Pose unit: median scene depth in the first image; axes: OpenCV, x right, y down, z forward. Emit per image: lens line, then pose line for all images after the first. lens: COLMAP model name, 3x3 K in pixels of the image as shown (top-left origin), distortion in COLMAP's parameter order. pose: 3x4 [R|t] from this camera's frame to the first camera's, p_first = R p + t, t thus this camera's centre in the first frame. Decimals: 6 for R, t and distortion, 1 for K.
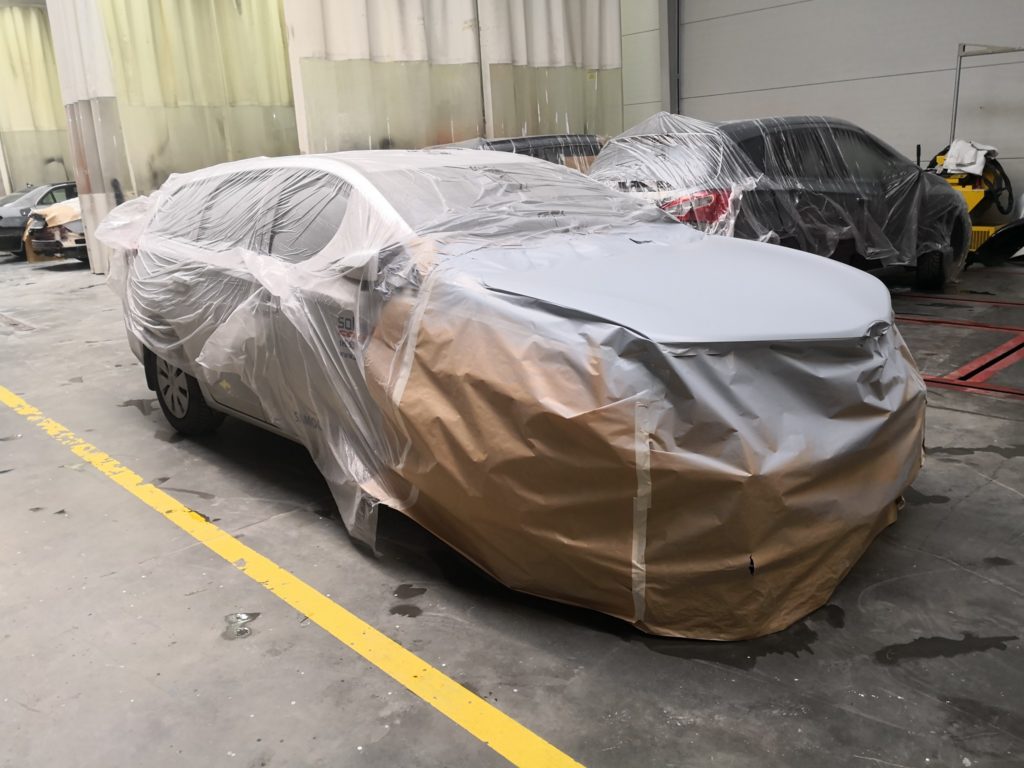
lens RADIAL K [[825.9, 0, 514.4], [0, 825.9, 380.6], [0, 0, 1]] dist [0.006839, -0.035841]
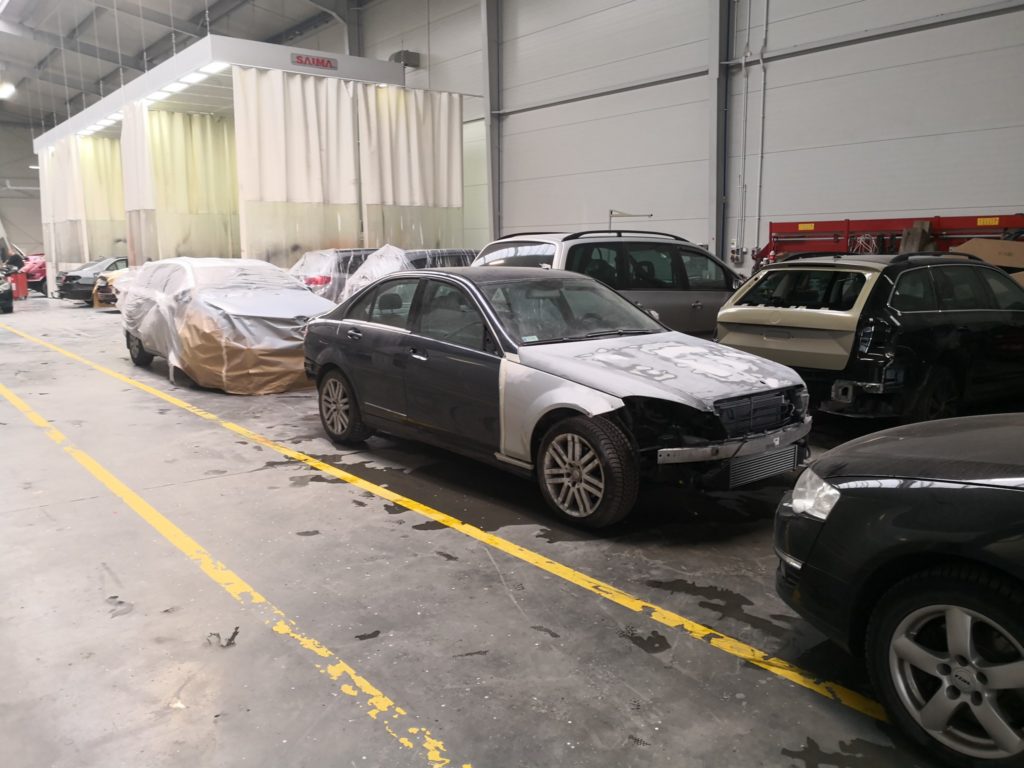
lens RADIAL K [[825.9, 0, 511.9], [0, 825.9, 385.5], [0, 0, 1]] dist [0.006839, -0.035841]
pose [[0.995690, 0.063300, -0.067779, 0.986313], [-0.069687, 0.992897, -0.096431, 0.316106], [0.061193, 0.100739, 0.993029, -1.534151]]
